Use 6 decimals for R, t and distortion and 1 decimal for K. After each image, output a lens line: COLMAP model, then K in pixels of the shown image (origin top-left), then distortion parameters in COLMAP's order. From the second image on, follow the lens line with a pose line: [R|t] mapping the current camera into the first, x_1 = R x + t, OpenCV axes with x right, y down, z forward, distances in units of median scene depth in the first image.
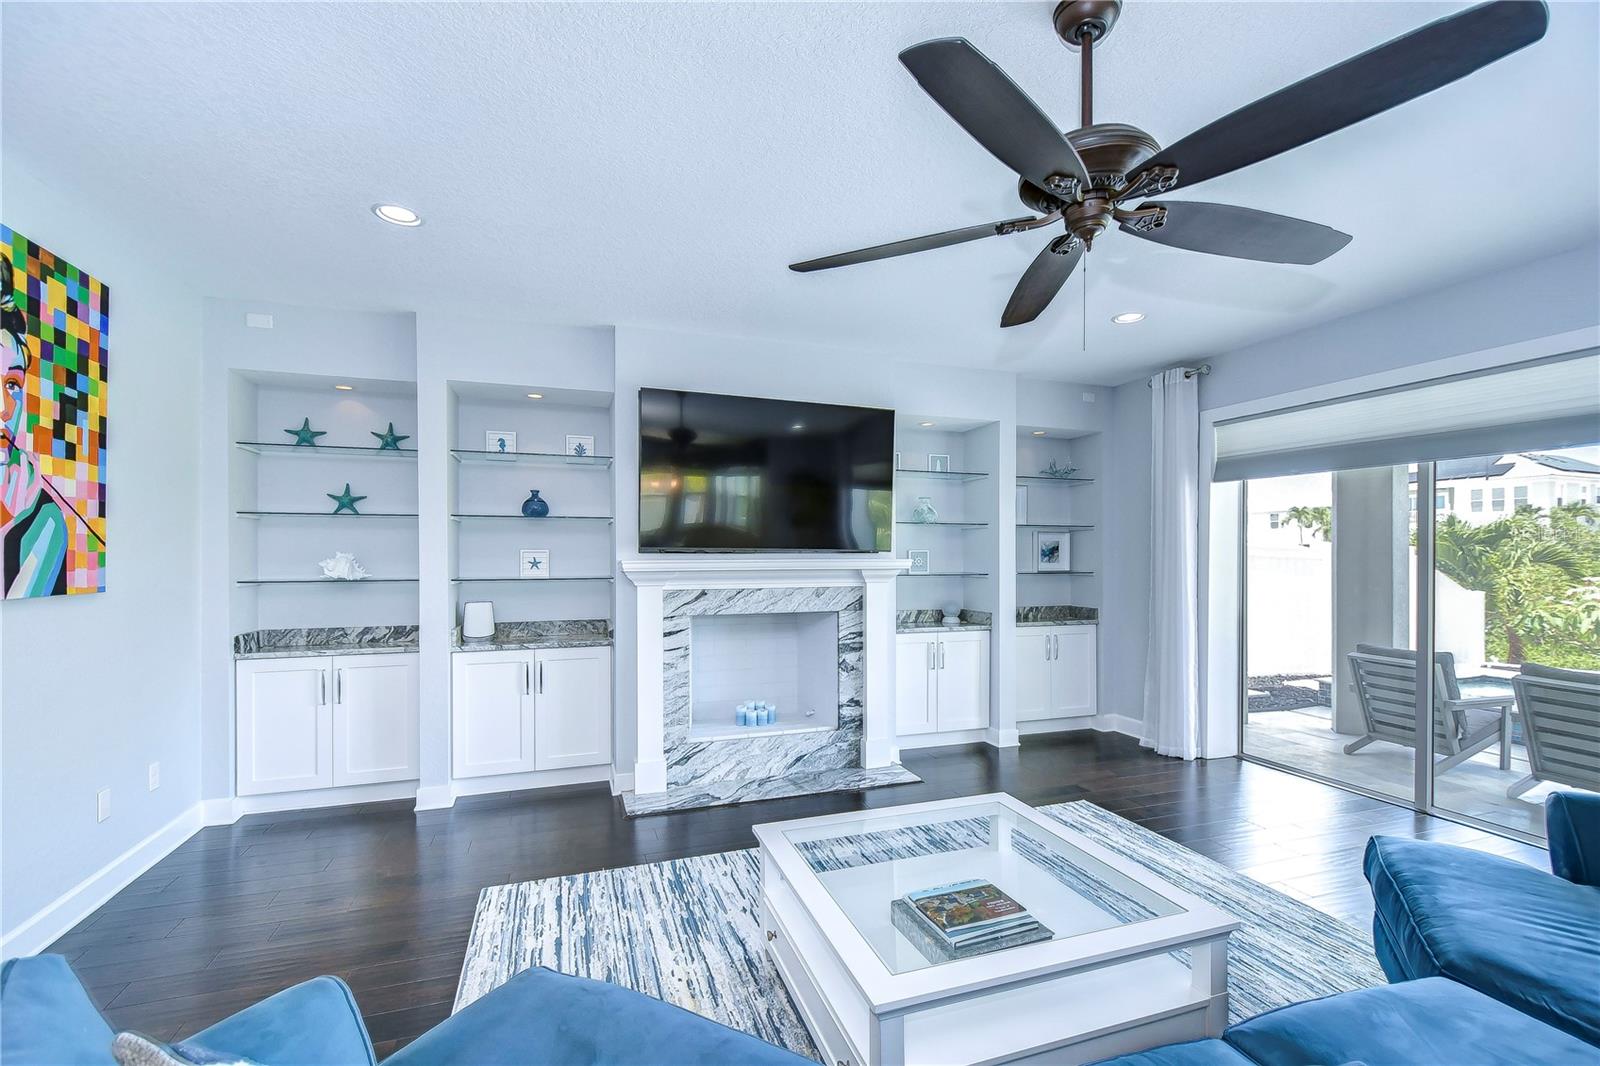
lens RADIAL K [[707.2, 0, 803.4], [0, 707.2, 561.7], [0, 0, 1]] dist [0.009068, -0.007262]
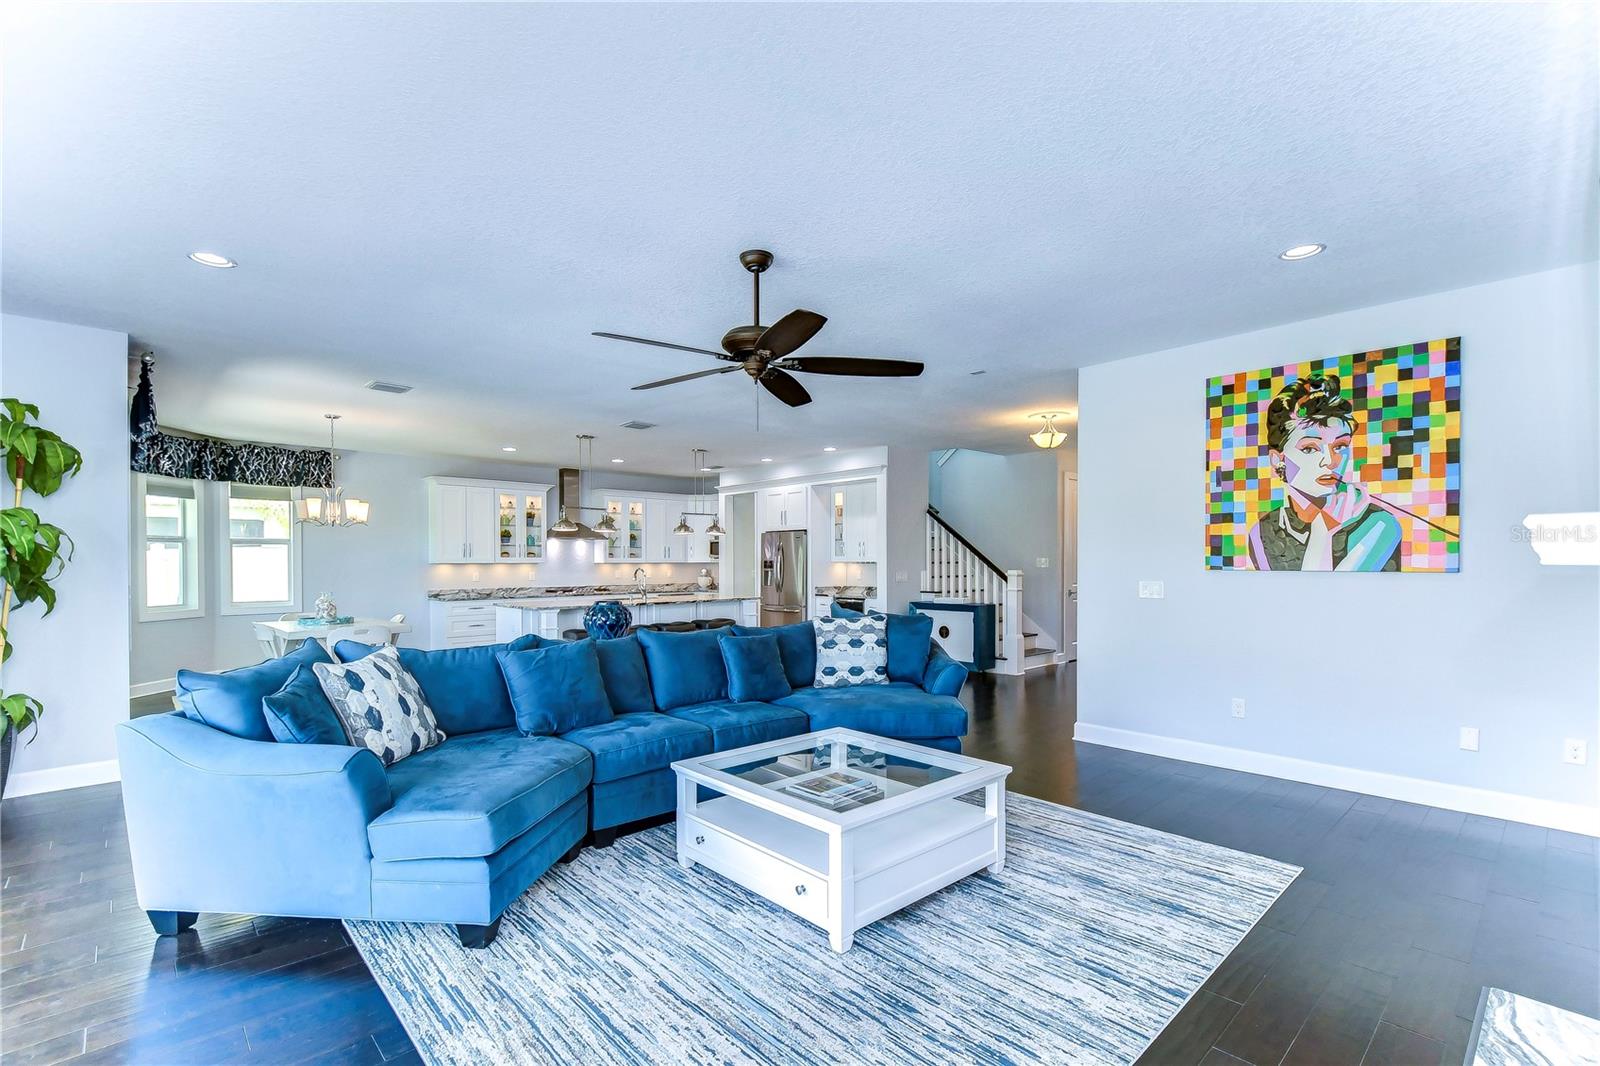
lens RADIAL K [[707.2, 0, 810.0], [0, 707.2, 567.1], [0, 0, 1]] dist [0.009068, -0.007262]
pose [[-0.908230, 0.005896, -0.418430, 0.438500], [-0.001113, 0.999863, 0.016506, 0.008677], [0.418470, 0.015457, -0.908099, 1.154151]]
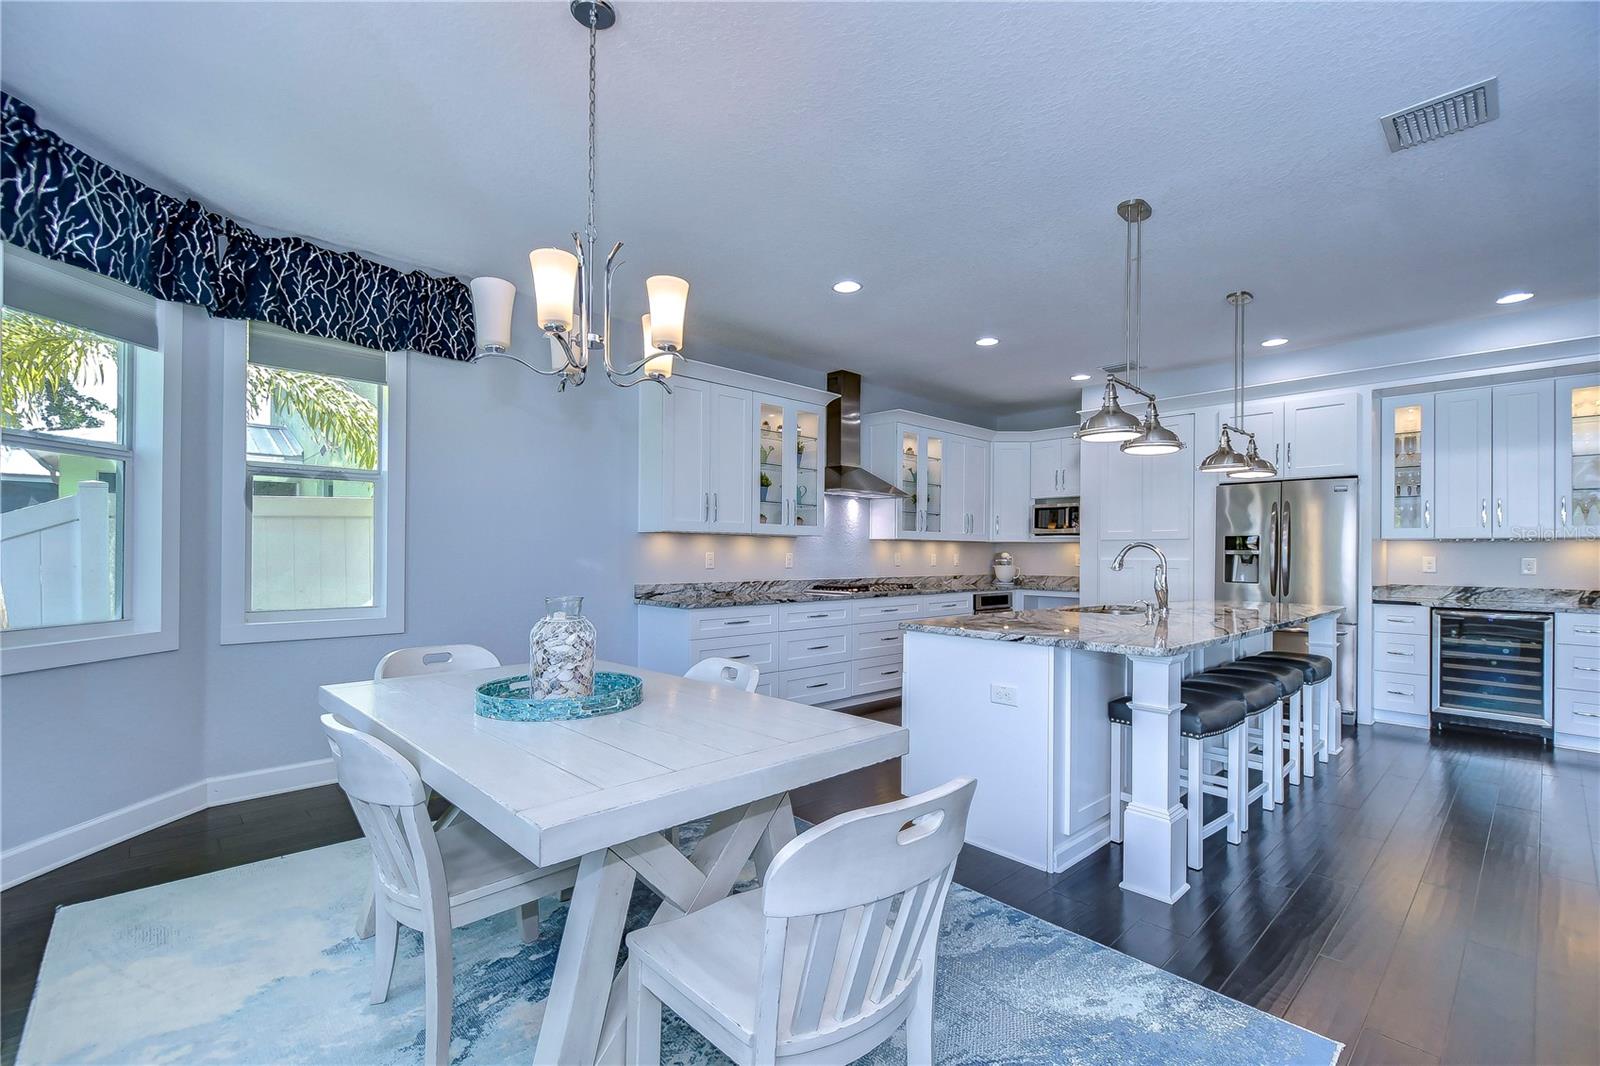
lens RADIAL K [[707.2, 0, 820.5], [0, 707.2, 550.3], [0, 0, 1]] dist [0.009068, -0.007262]
pose [[-0.909849, -0.007200, -0.414876, 0.808181], [-0.009586, 0.999947, 0.003670, 0.057098], [0.414828, 0.007316, -0.909870, -0.272627]]
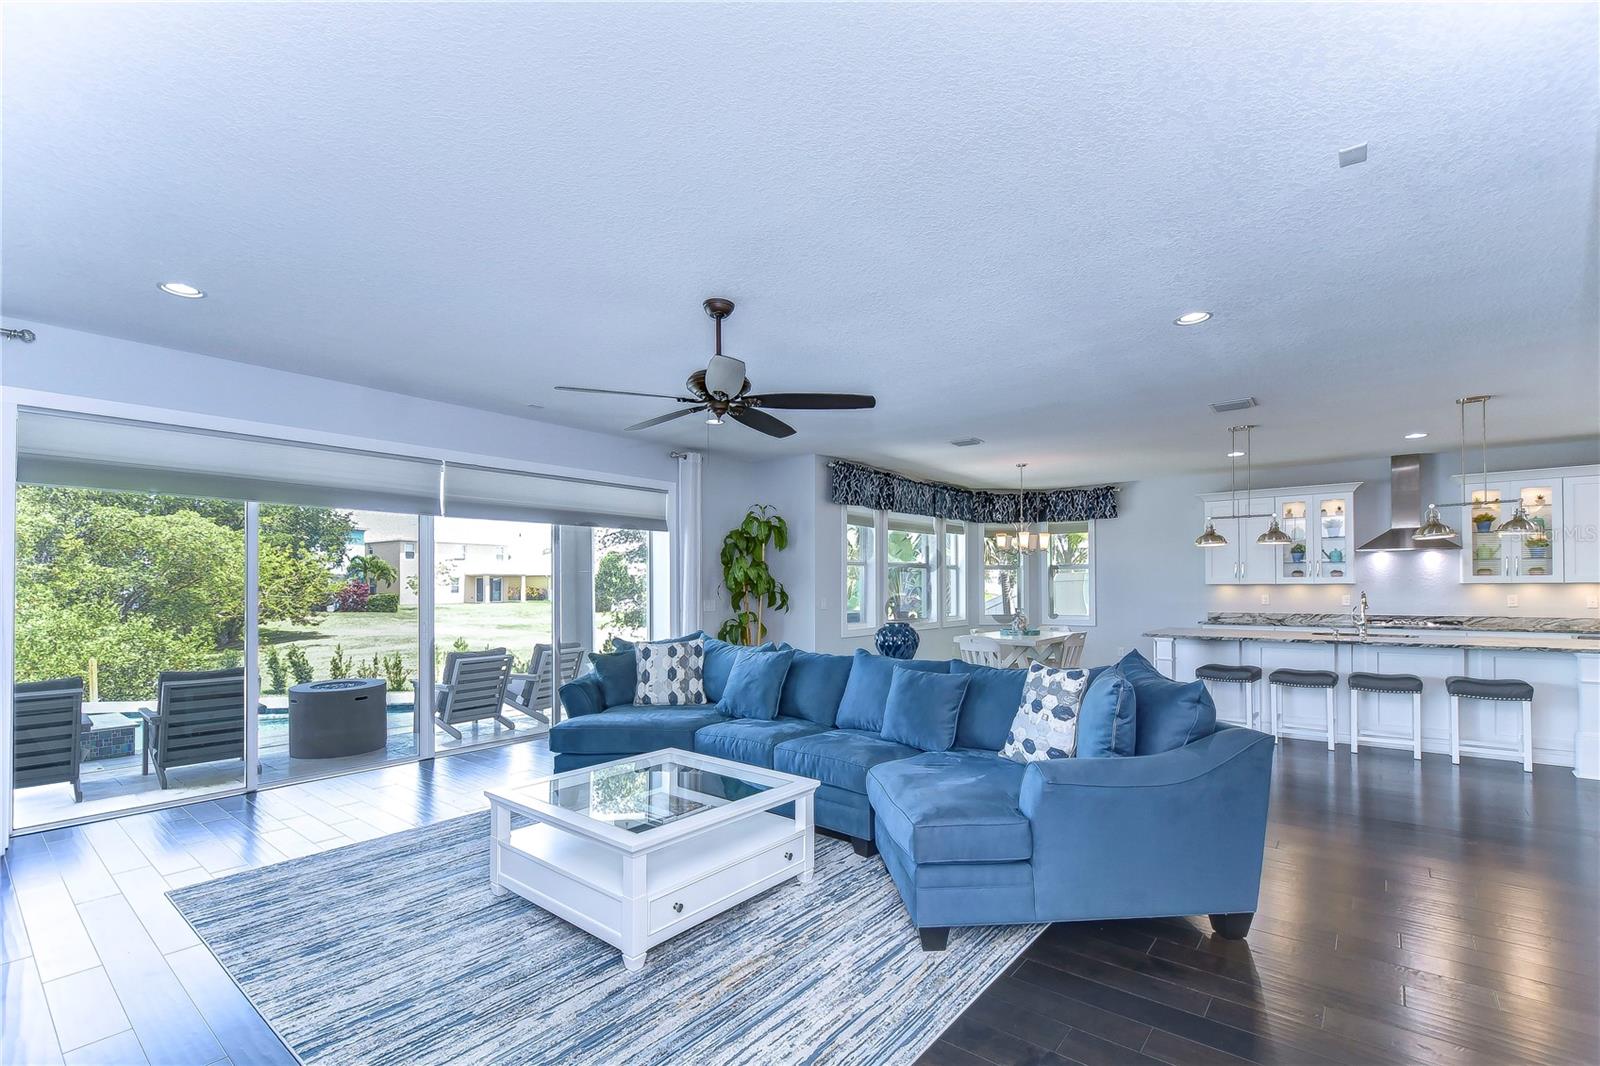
lens RADIAL K [[707.2, 0, 814.2], [0, 707.2, 569.8], [0, 0, 1]] dist [0.009068, -0.007262]
pose [[-0.537386, 0.023466, 0.843010, -0.593835], [0.015987, 0.999717, -0.017636, 0.008701], [-0.843185, 0.004000, -0.537609, 0.754137]]
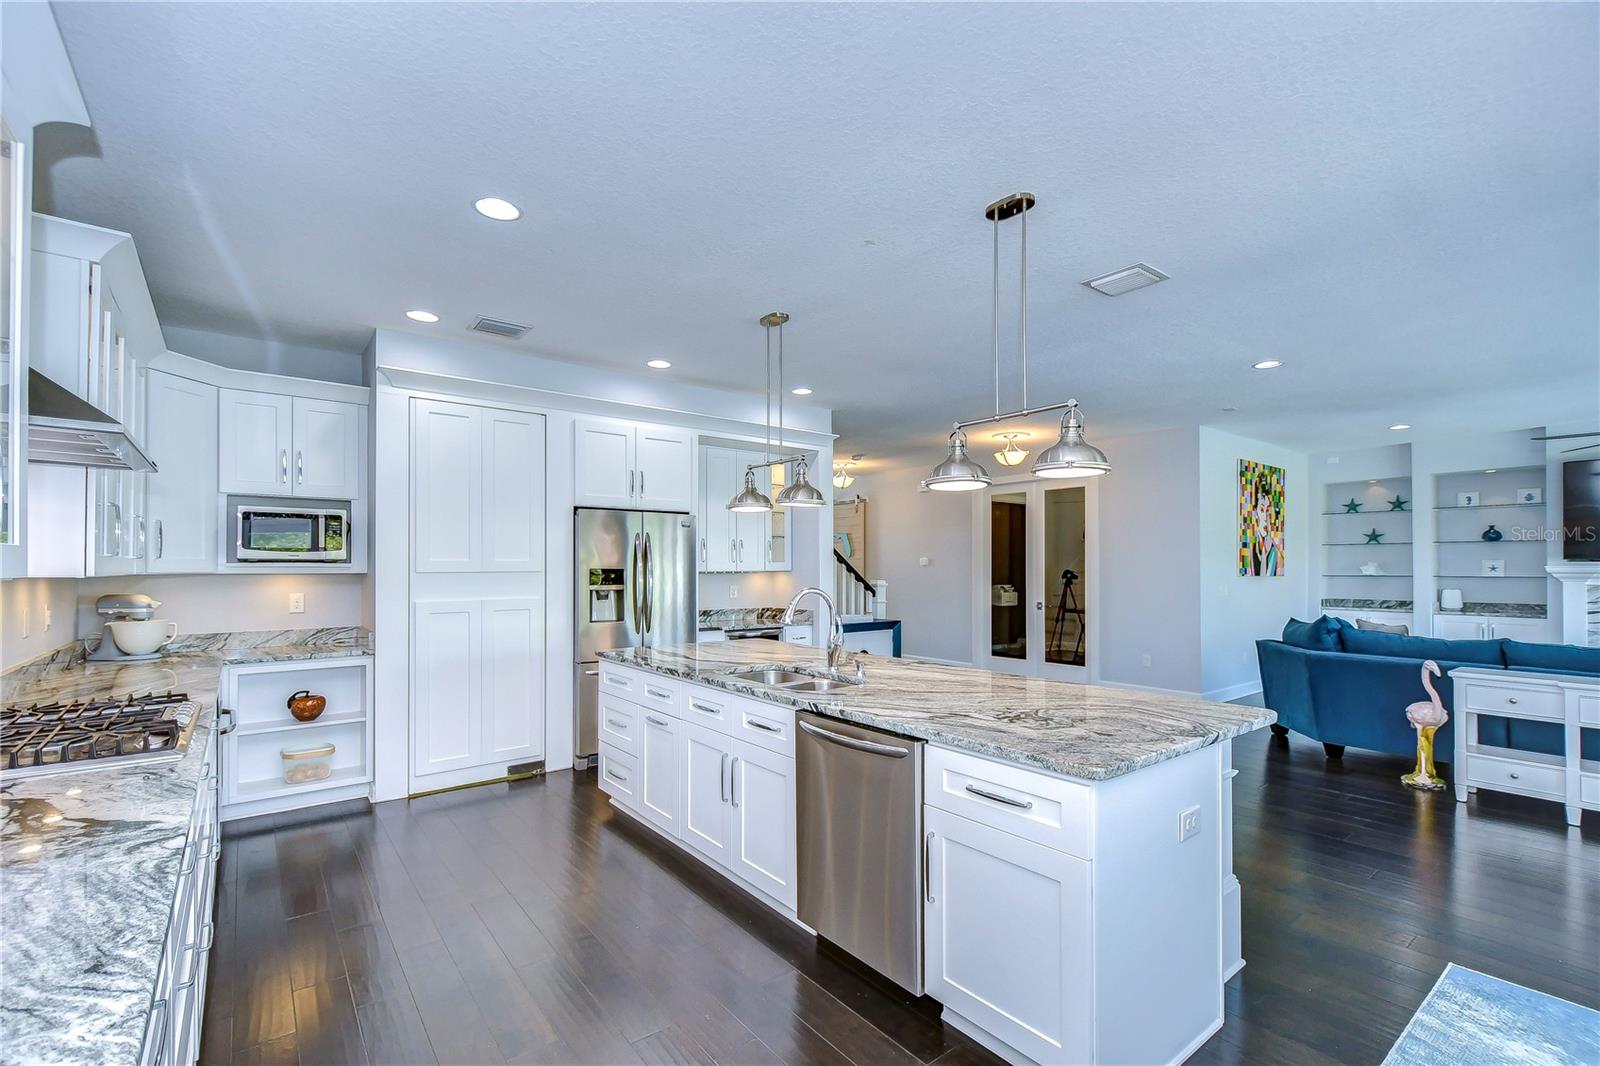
lens RADIAL K [[707.2, 0, 794.0], [0, 707.2, 560.8], [0, 0, 1]] dist [0.009068, -0.007262]
pose [[0.325577, -0.009635, -0.945466, 0.744651], [-0.009613, 0.999863, -0.013500, 0.026579], [0.945467, 0.013484, 0.325440, -1.244728]]
